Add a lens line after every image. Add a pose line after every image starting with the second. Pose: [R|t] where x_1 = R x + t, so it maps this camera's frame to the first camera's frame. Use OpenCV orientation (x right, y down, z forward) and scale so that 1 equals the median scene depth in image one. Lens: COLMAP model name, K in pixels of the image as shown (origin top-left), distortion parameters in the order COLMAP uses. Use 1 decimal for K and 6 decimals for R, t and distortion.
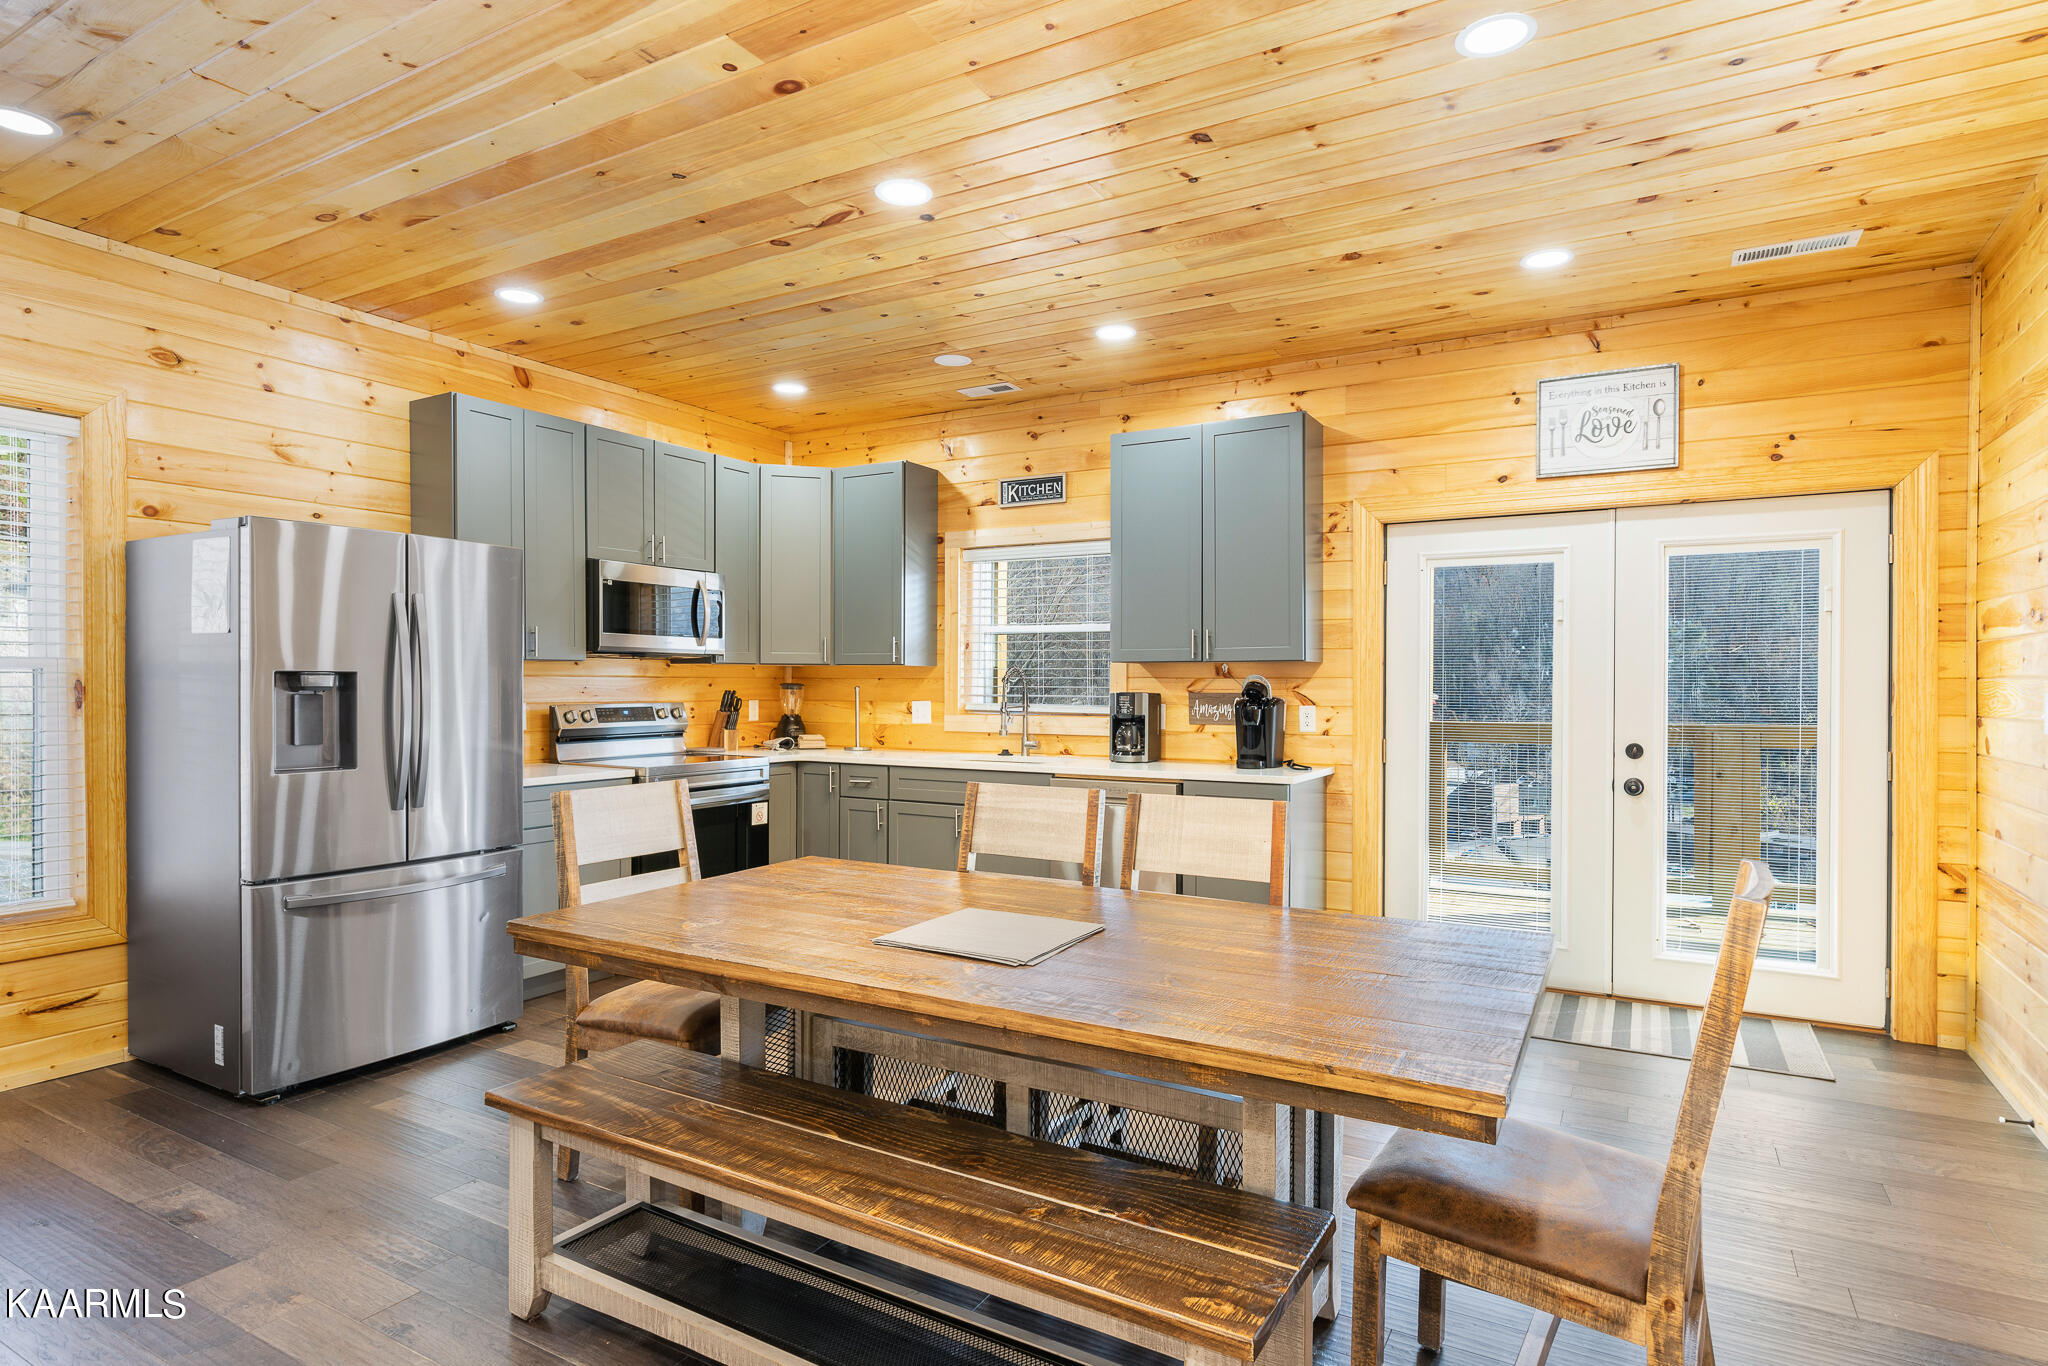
lens RADIAL K [[1097.1, 0, 1025.3], [0, 1097.1, 691.4], [0, 0, 1]] dist [-0.000669, 0.000072]
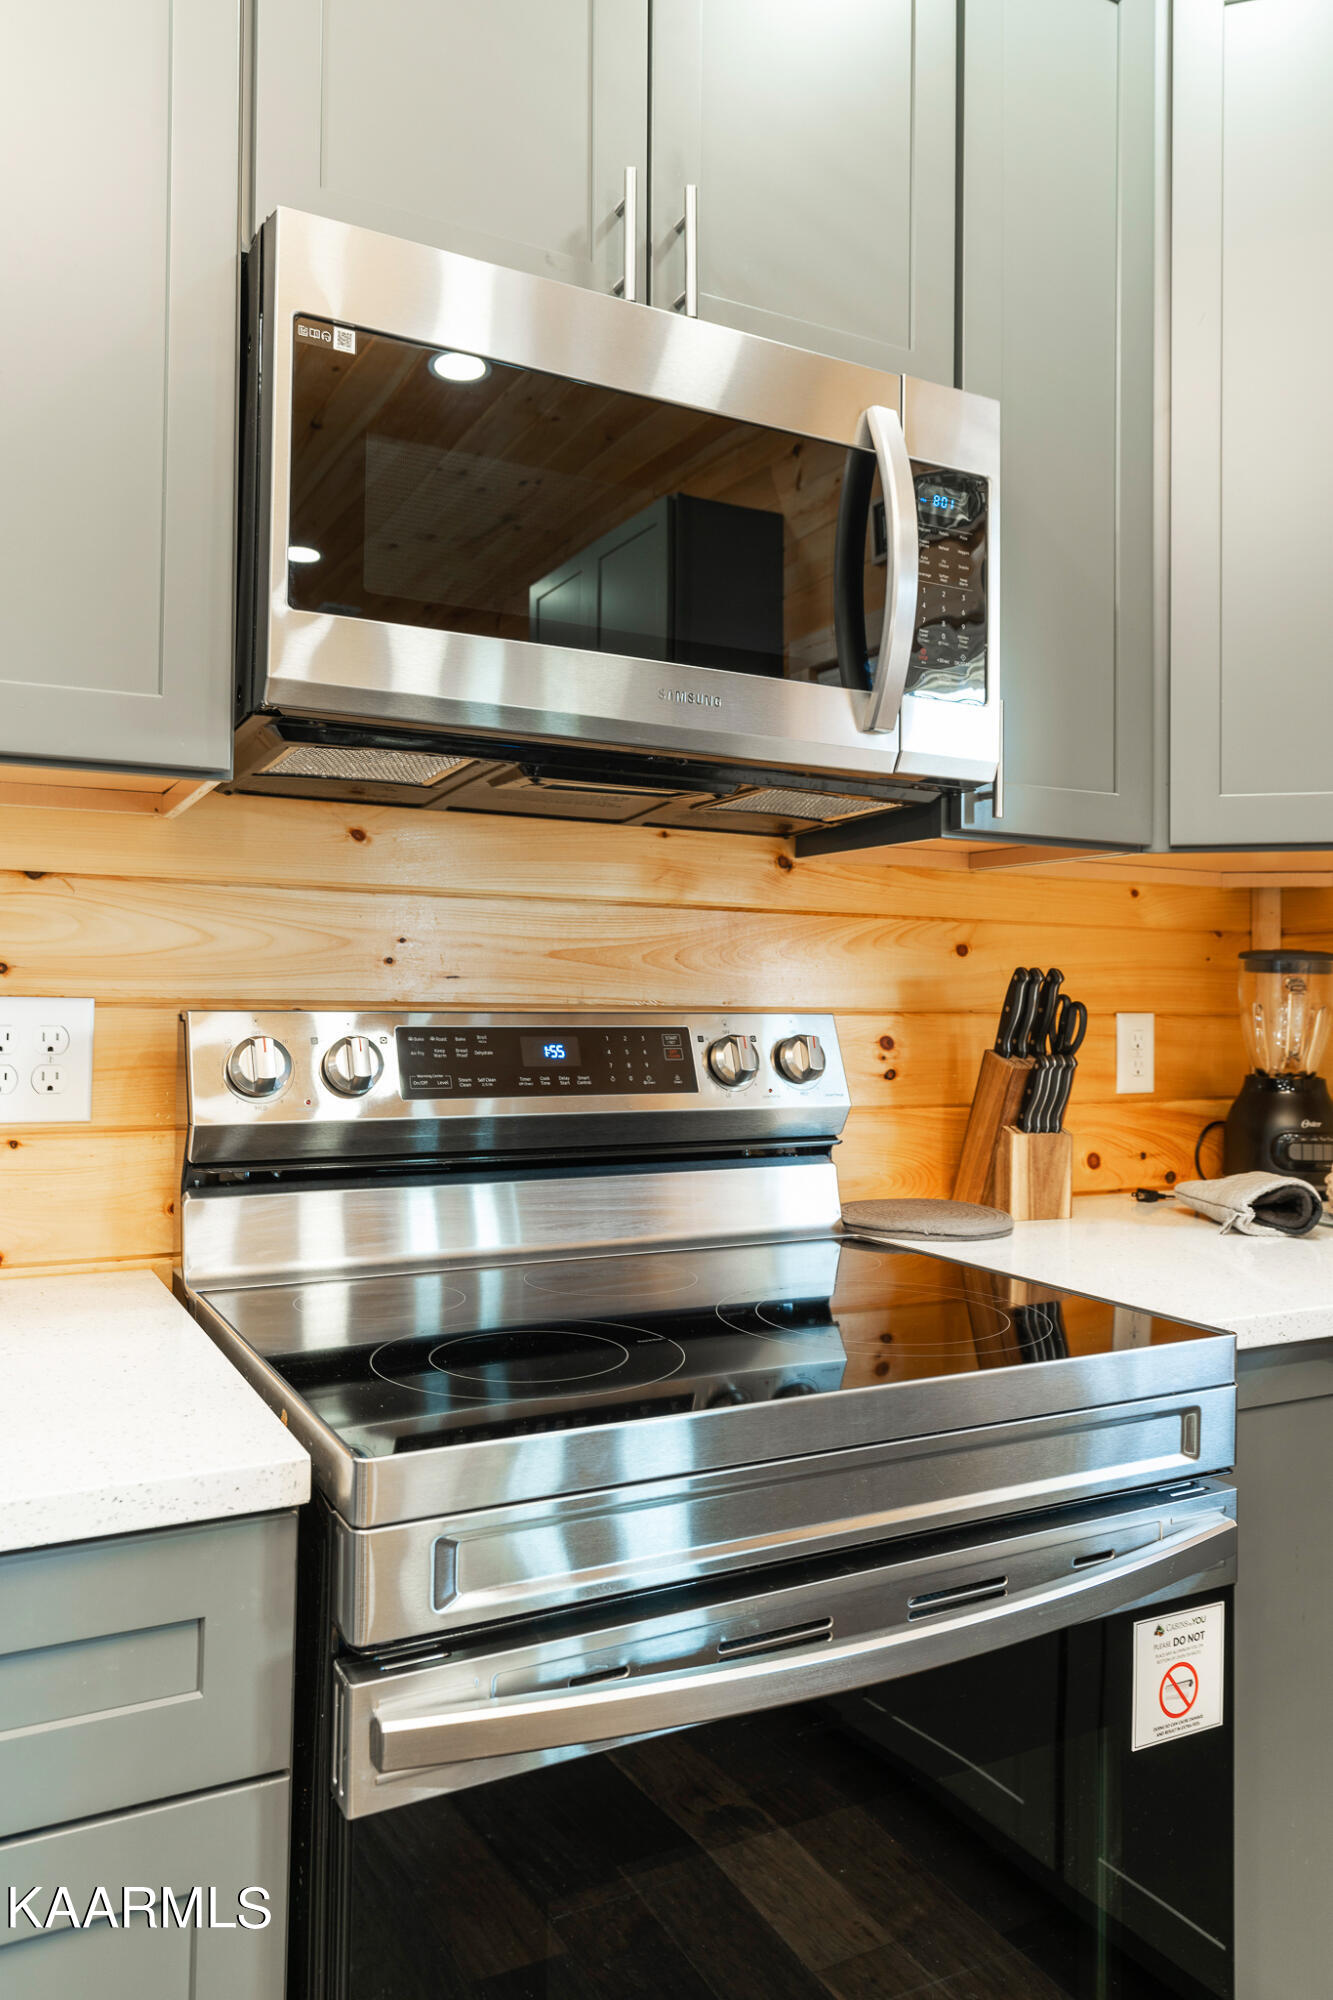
lens RADIAL K [[1380.9, 0, 666.5], [0, 1380.9, 1000.0], [0, 0, 1]] dist [0.001803, 0.000309]
pose [[0.847368, 0.006886, -0.530961, -0.194969], [-0.013667, 0.999867, -0.008845, 0.010720], [0.530830, 0.014752, 0.847350, 0.770060]]
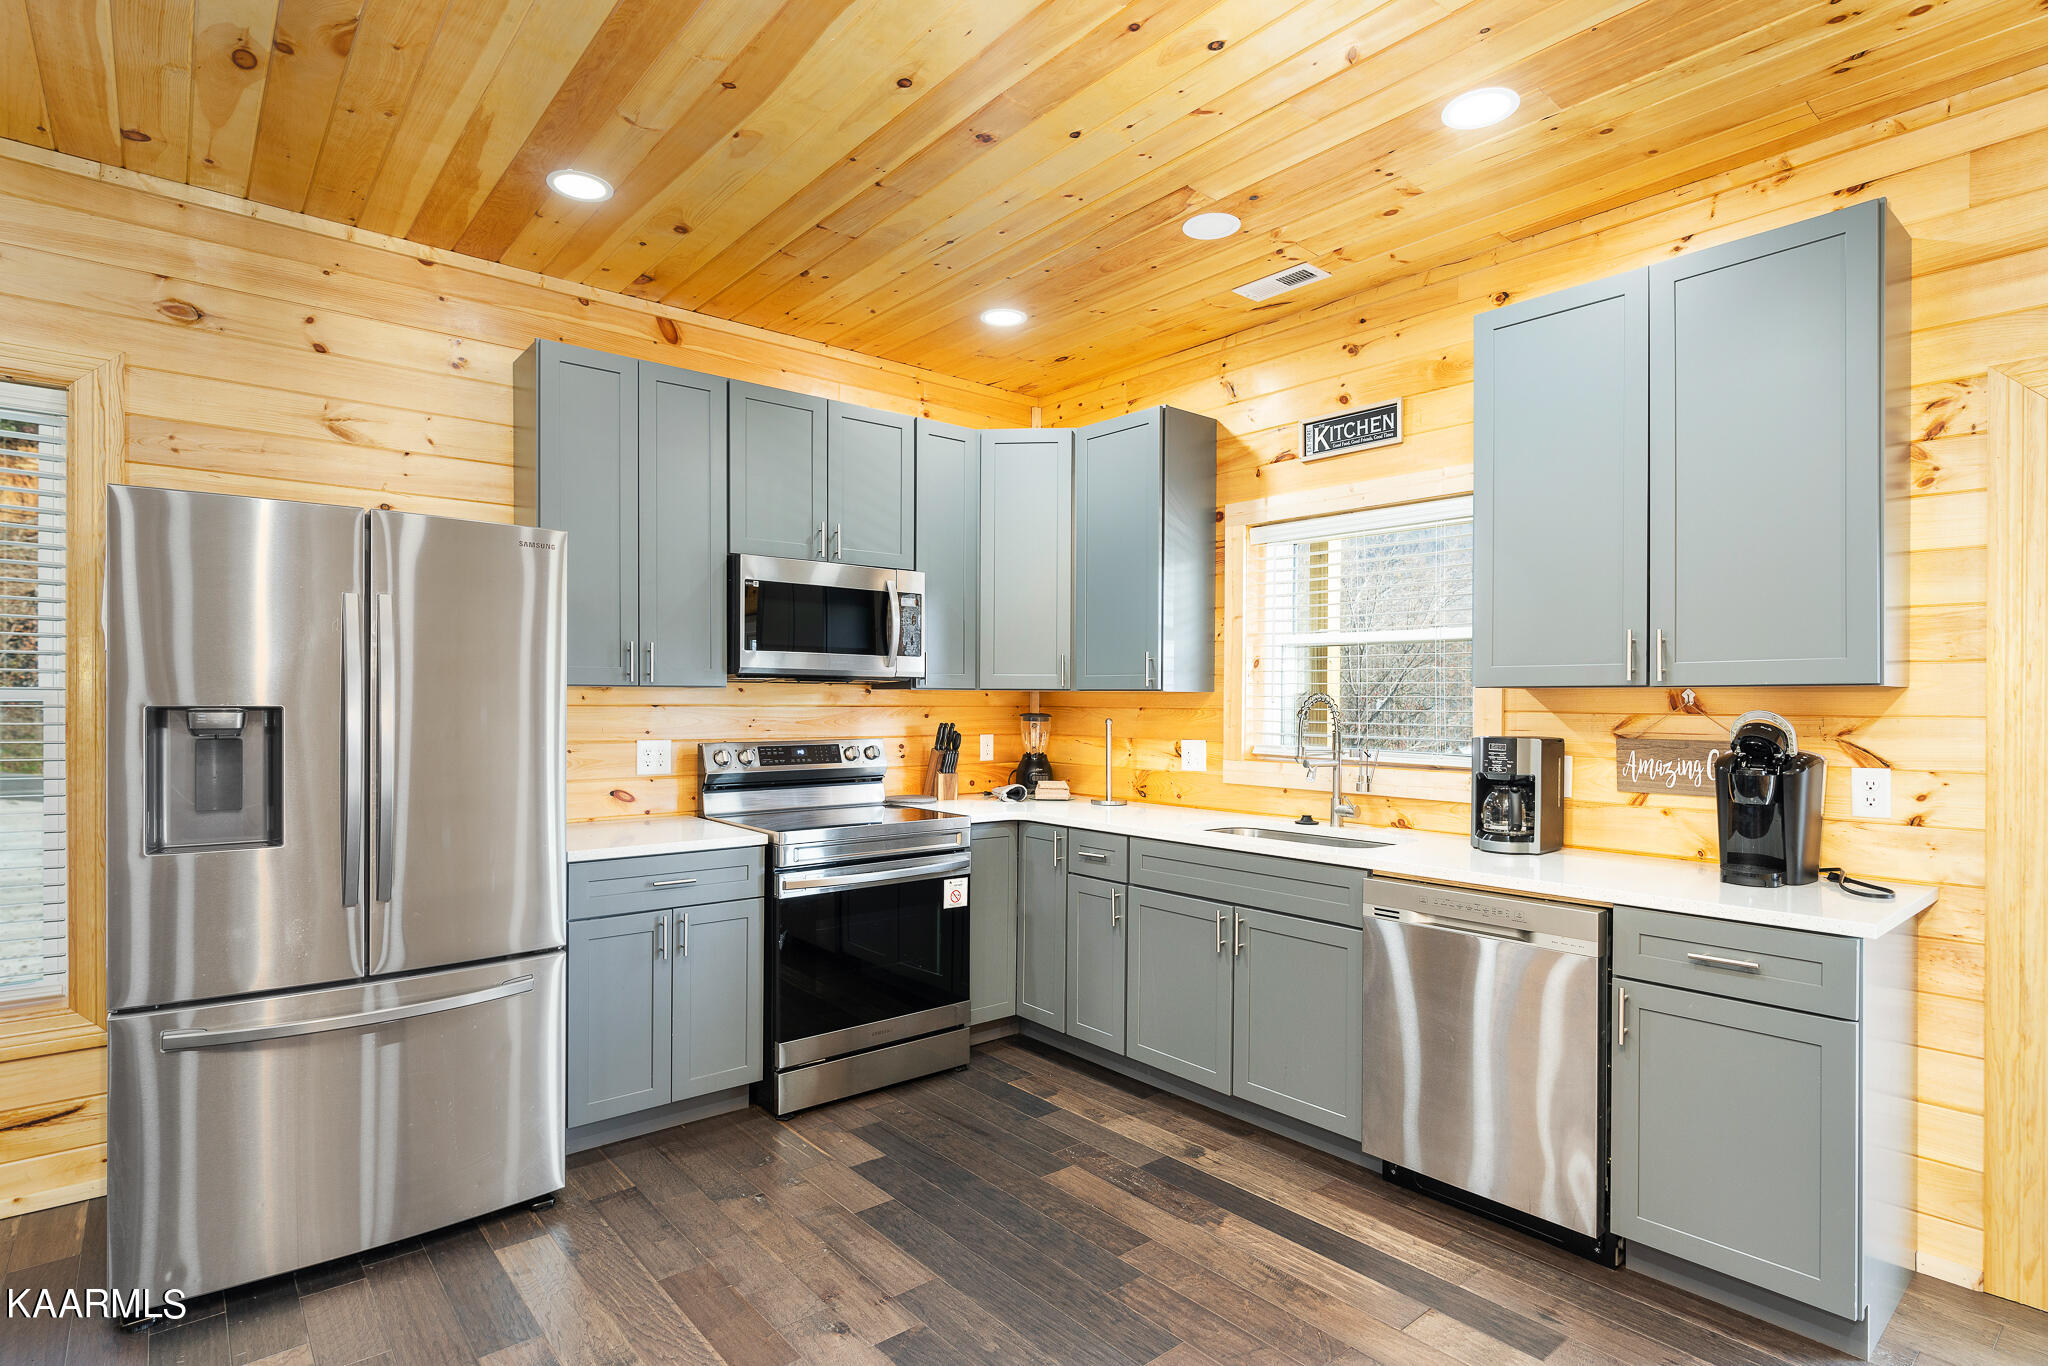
lens RADIAL K [[1033.8, 0, 1025.0], [0, 1033.8, 702.9], [0, 0, 1]] dist [0.002445, 0.000966]
pose [[0.939468, 0.003338, -0.342622, 0.039341], [-0.005493, 0.999971, -0.005320, -0.012911], [0.342594, 0.006880, 0.939458, 0.358559]]
